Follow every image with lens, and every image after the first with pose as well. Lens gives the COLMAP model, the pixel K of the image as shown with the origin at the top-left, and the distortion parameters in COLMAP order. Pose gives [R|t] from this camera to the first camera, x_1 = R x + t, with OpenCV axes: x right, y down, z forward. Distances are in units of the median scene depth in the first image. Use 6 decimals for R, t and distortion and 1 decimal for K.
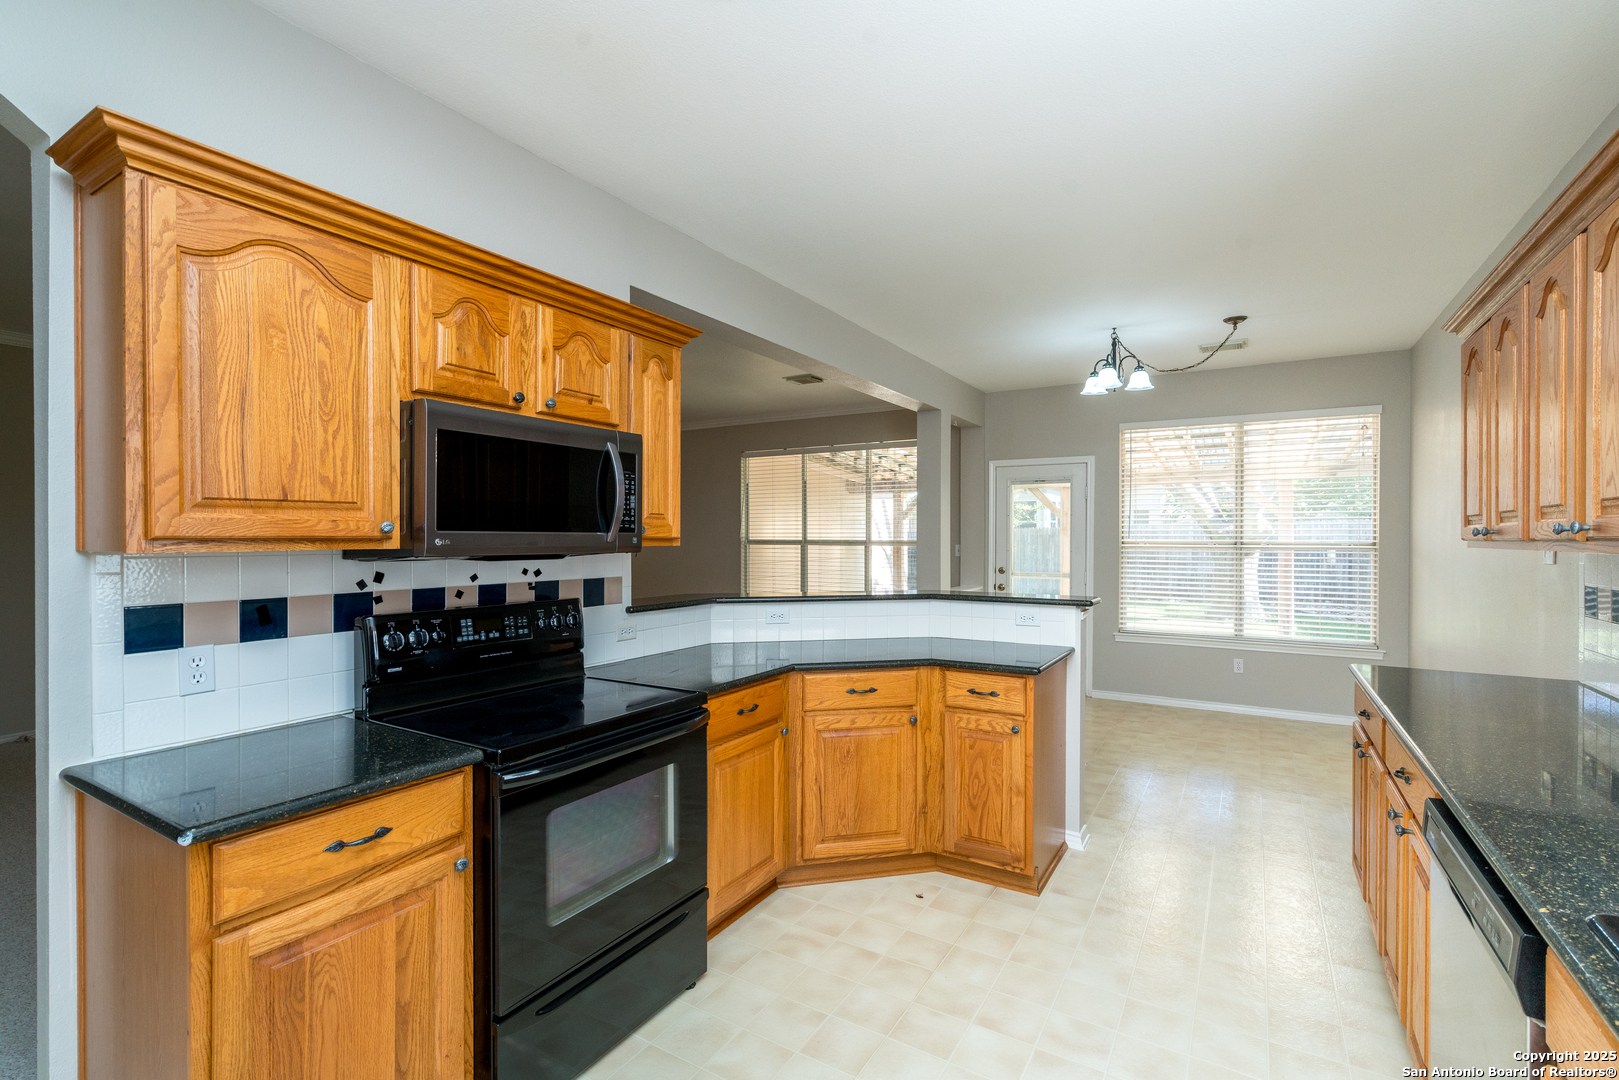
lens RADIAL K [[725.2, 0, 812.8], [0, 725.2, 535.7], [0, 0, 1]] dist [-0.006985, 0.000216]
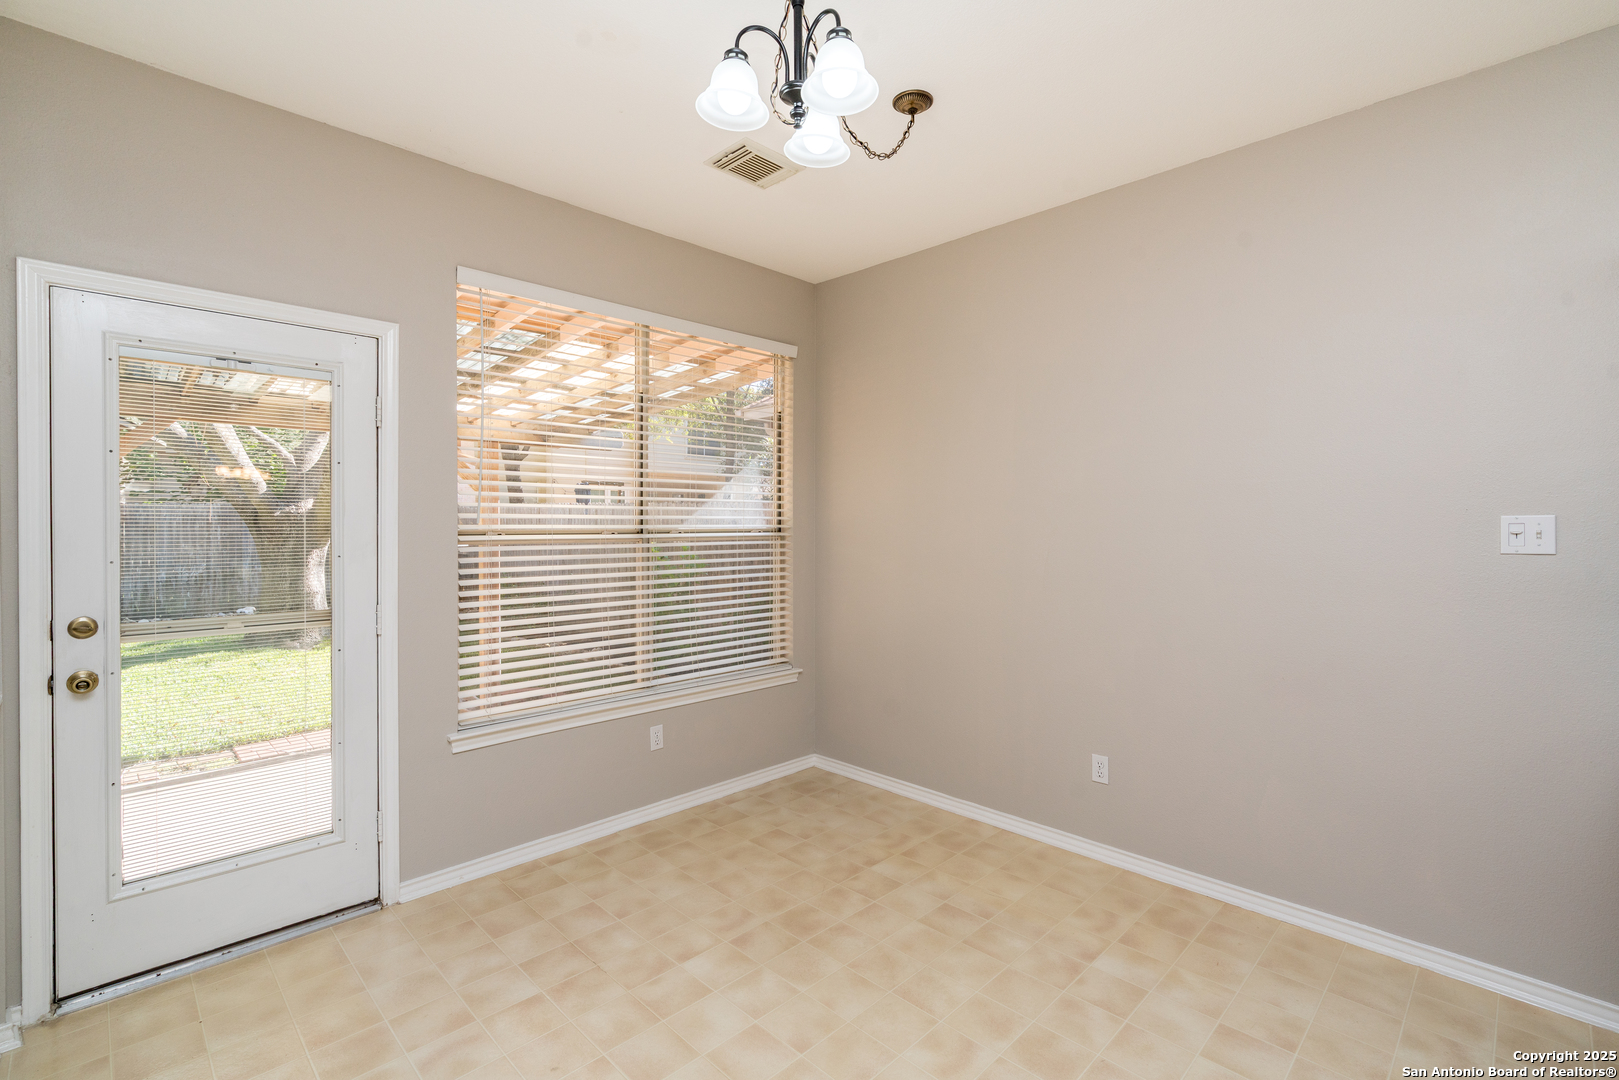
lens RADIAL K [[725.2, 0, 812.8], [0, 725.2, 535.7], [0, 0, 1]] dist [-0.006985, 0.000216]
pose [[0.231346, -0.018627, 0.972693, 0.045433], [-0.003998, 0.999790, 0.020097, 0.001853], [-0.972863, -0.008538, 0.231223, 0.790118]]
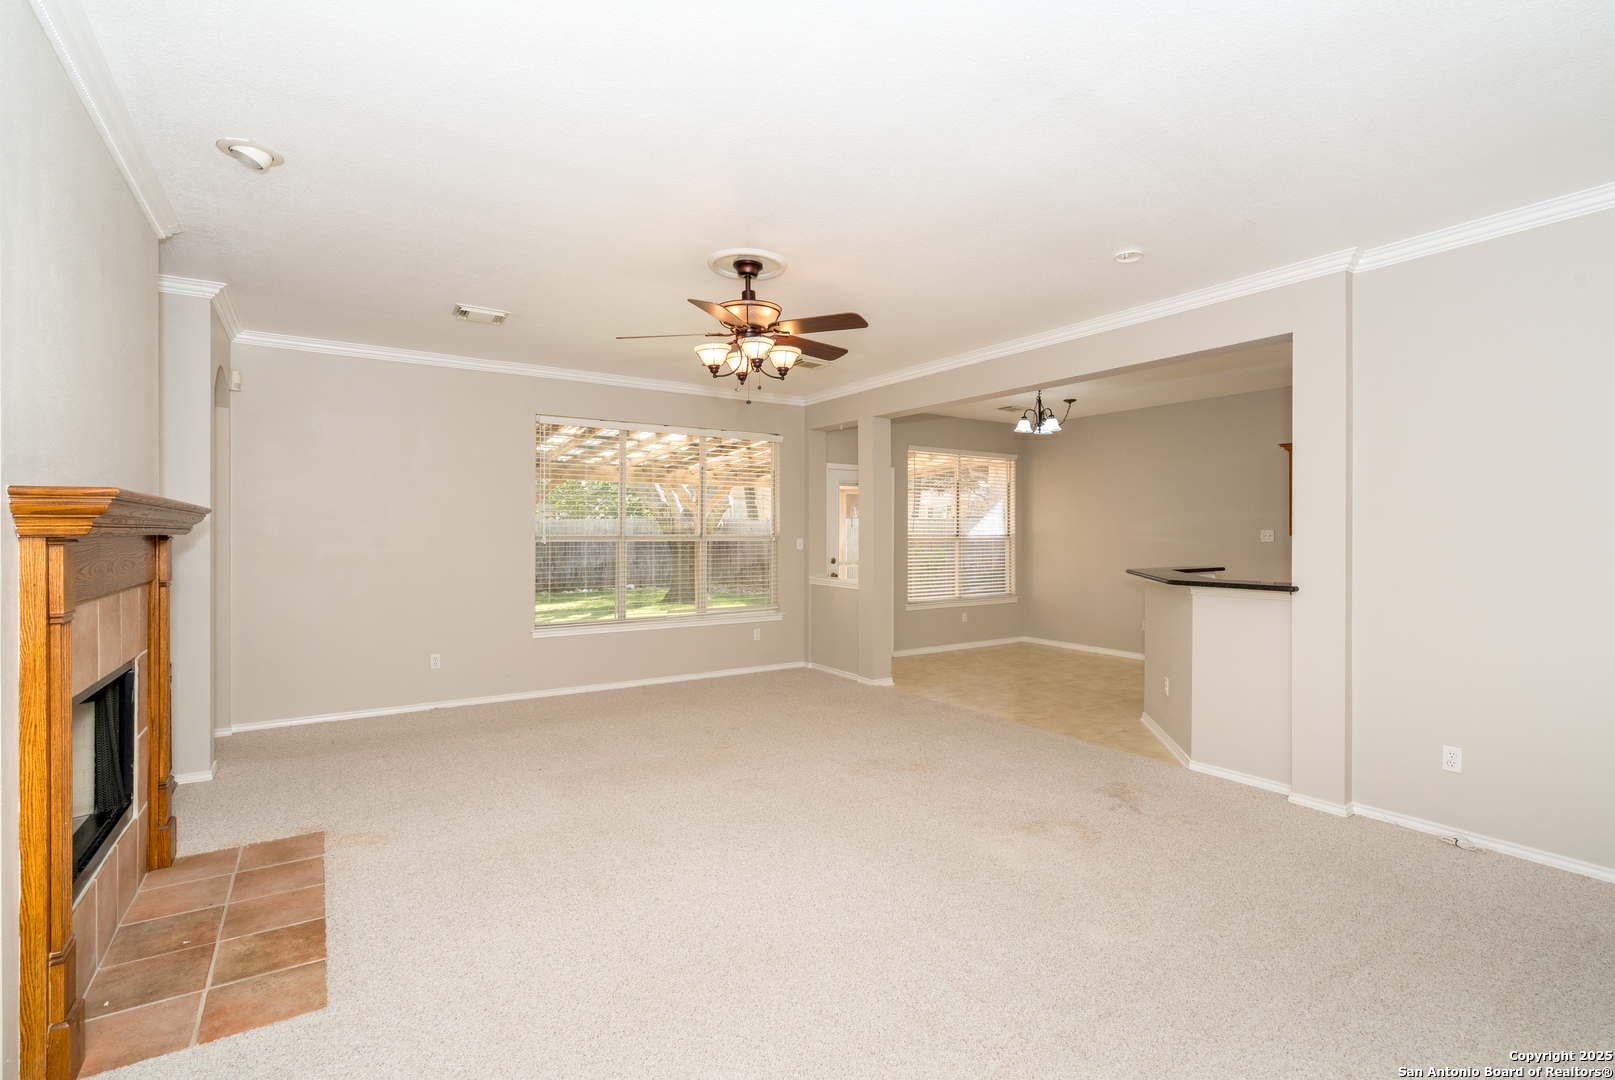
lens RADIAL K [[723.4, 0, 810.8], [0, 723.4, 535.7], [0, 0, 1]] dist [-0.006985, 0.000216]
pose [[0.430845, -0.006104, 0.902405, -0.966177], [-0.002113, 0.999968, 0.007773, 0.000305], [-0.902423, -0.005256, 0.430818, 0.687159]]
